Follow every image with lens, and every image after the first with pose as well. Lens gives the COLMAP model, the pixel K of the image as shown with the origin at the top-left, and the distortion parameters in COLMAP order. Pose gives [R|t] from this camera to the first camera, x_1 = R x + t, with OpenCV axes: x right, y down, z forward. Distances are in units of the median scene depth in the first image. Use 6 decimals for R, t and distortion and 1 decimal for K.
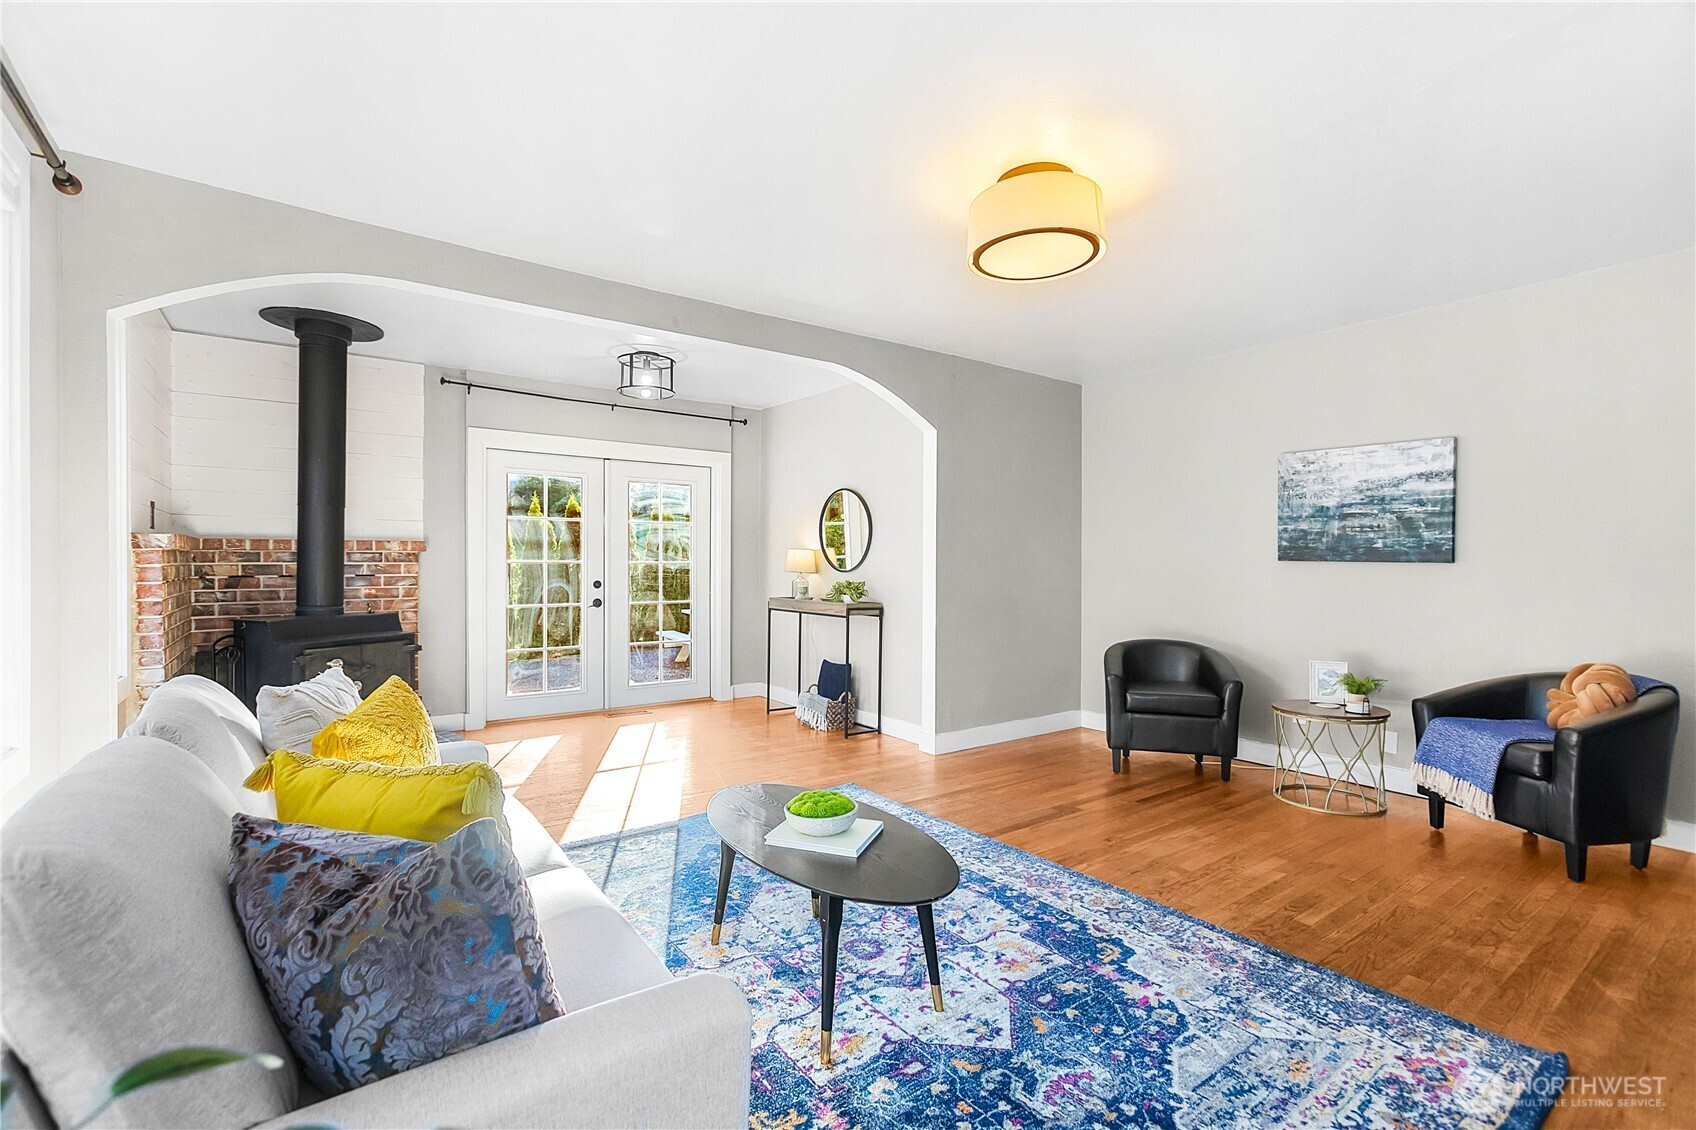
lens RADIAL K [[763.6, 0, 847.7], [0, 763.6, 563.4], [0, 0, 1]] dist [-0.002318, 0.001011]
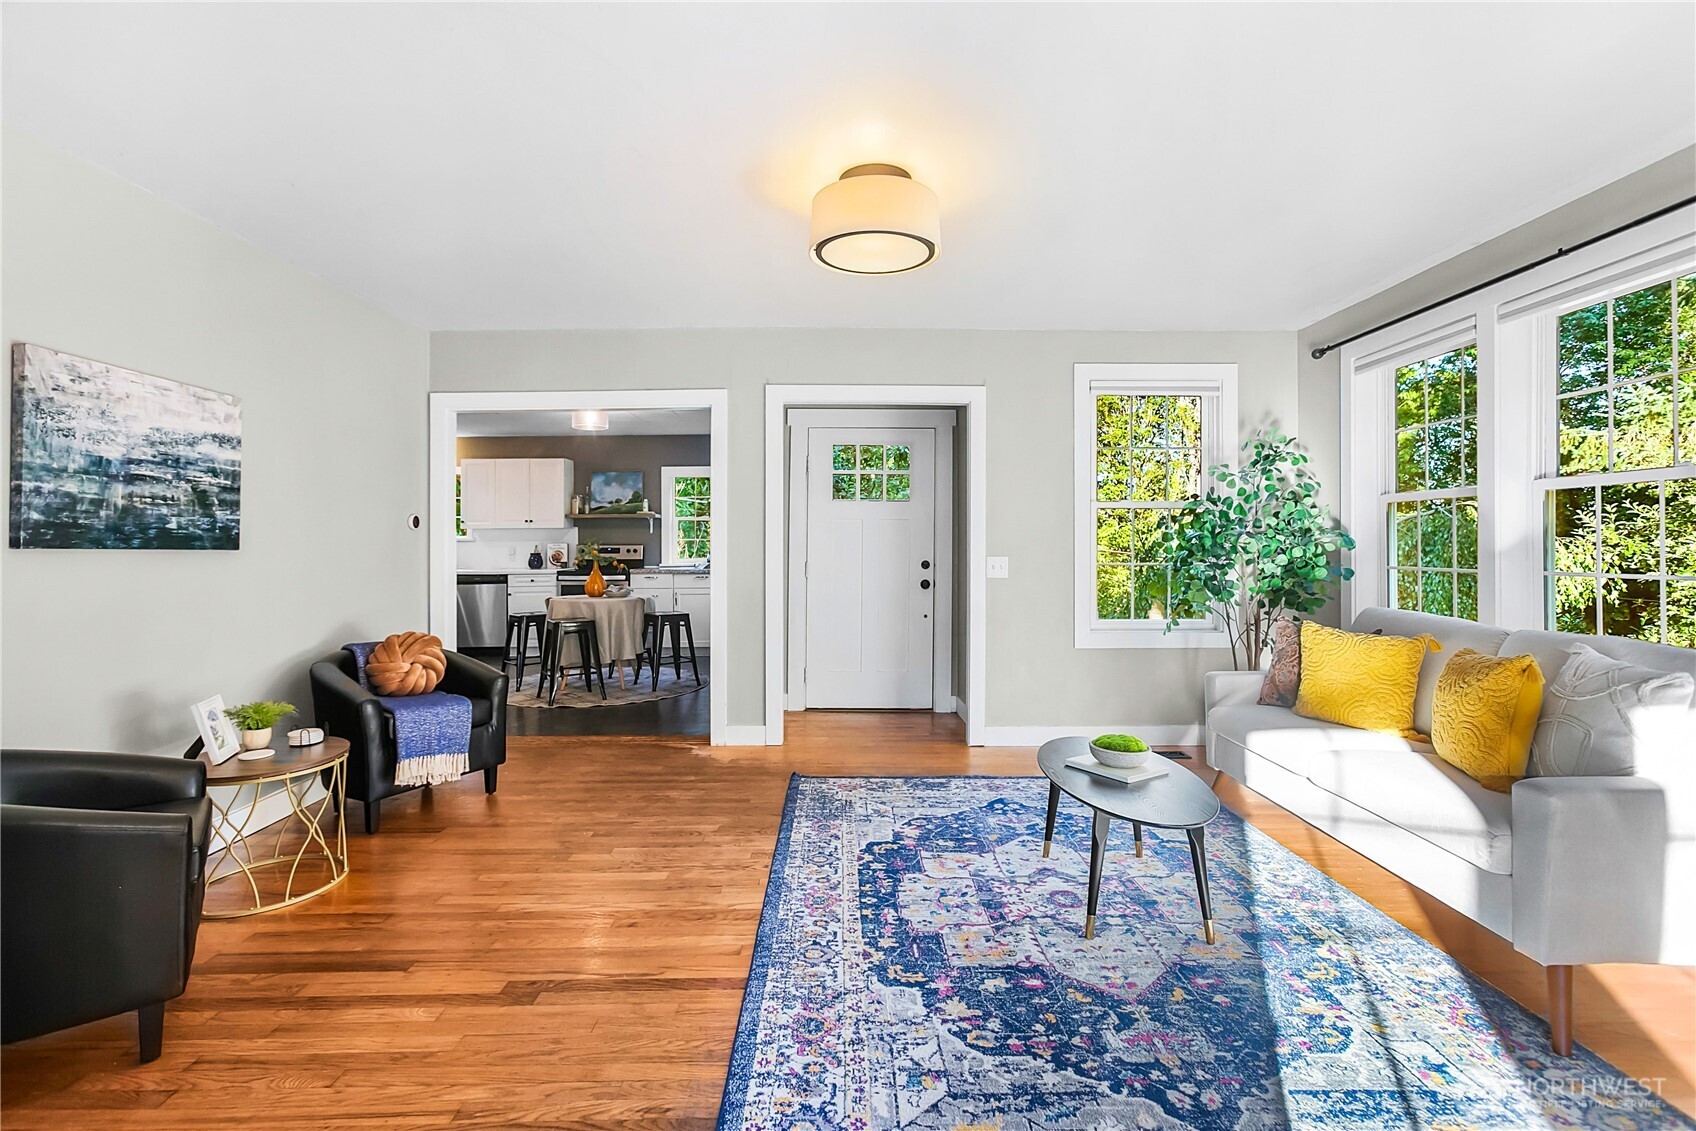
lens RADIAL K [[763.6, 0, 851.2], [0, 763.6, 552.7], [0, 0, 1]] dist [-0.002318, 0.001011]
pose [[-0.808319, -0.007855, 0.588692, -0.230447], [-0.000701, 0.999923, 0.012380, -0.008455], [-0.588744, 0.009594, -0.808263, 1.268509]]
